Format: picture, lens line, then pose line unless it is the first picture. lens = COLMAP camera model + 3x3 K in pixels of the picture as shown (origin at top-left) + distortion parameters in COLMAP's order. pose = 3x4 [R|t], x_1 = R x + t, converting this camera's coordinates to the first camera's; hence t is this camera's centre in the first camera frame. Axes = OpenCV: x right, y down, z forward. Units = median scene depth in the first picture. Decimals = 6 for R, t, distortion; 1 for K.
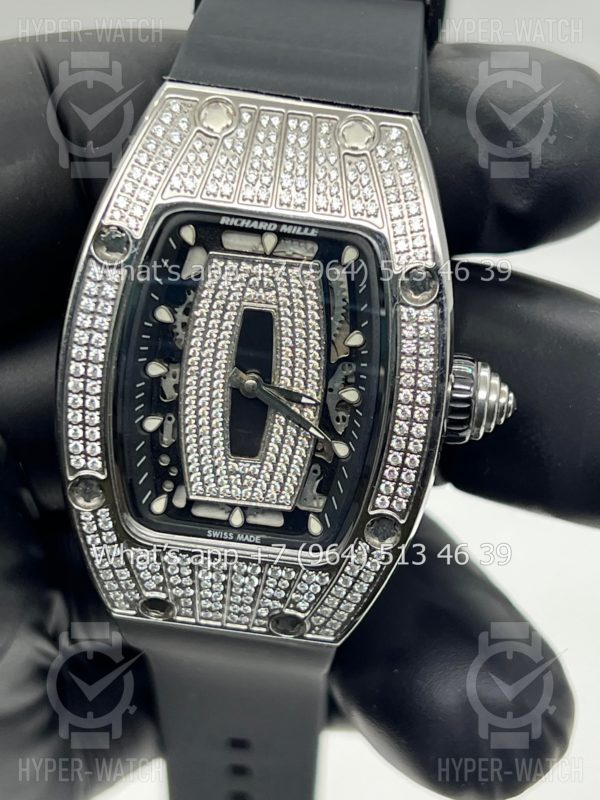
lens RADIAL K [[1964.4, 0, 300.0], [0, 1964.4, 400.0], [0, 0, 1]] dist [0.277234, -0.405671]
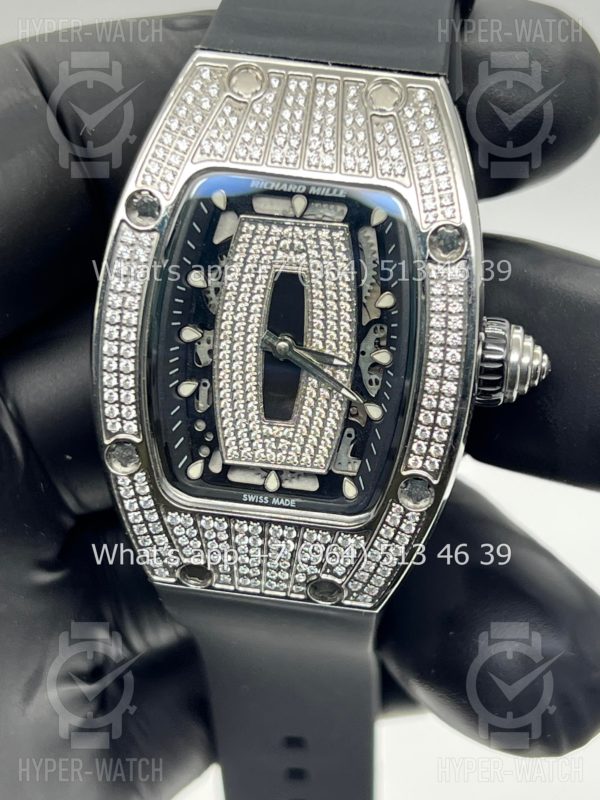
lens RADIAL K [[1964.4, 0, 300.0], [0, 1964.4, 400.0], [0, 0, 1]] dist [0.277234, -0.405671]
pose [[0.998385, -0.012088, -0.055500, 0.039388], [0.009651, 0.998986, -0.043975, 0.063715], [0.055976, 0.043368, 0.997490, -0.005429]]
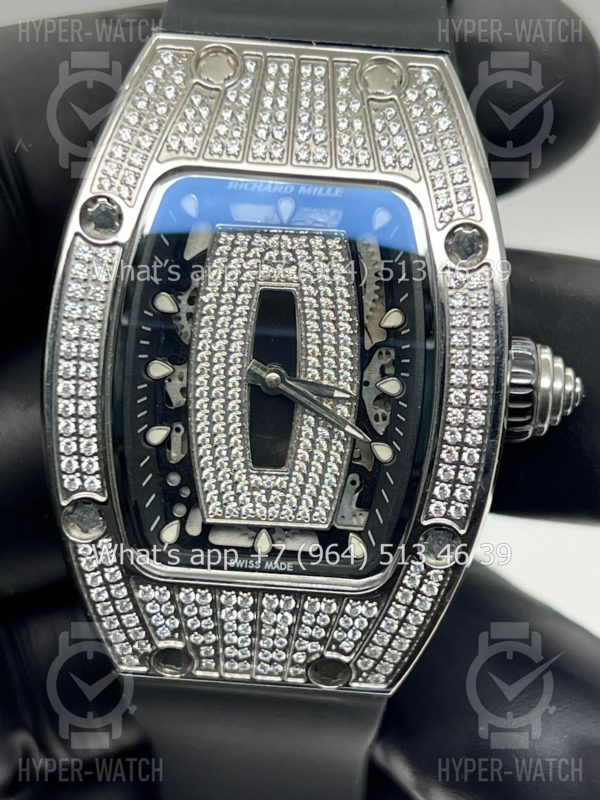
lens RADIAL K [[1964.4, 0, 300.0], [0, 1964.4, 400.0], [0, 0, 1]] dist [0.277234, -0.405671]
pose [[0.998030, -0.055610, 0.029050, -0.038412], [0.058310, 0.993042, -0.102307, 0.088164], [-0.023159, 0.103799, 0.994329, 0.160042]]
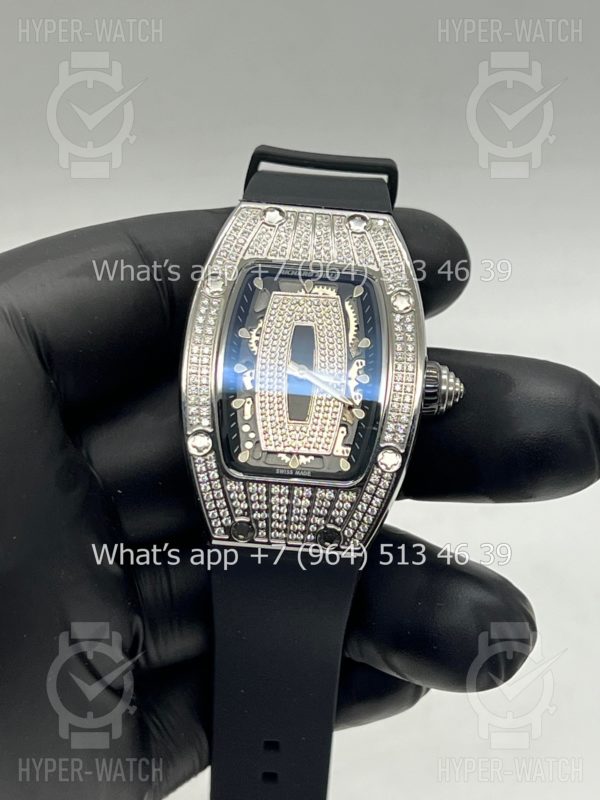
lens RADIAL K [[1964.4, 0, 300.0], [0, 1964.4, 400.0], [0, 0, 1]] dist [0.277234, -0.405671]
pose [[0.995770, -0.028107, 0.087482, -0.166143], [0.058713, 0.926985, -0.370475, 0.604622], [-0.070681, 0.374044, 0.924714, -0.467964]]
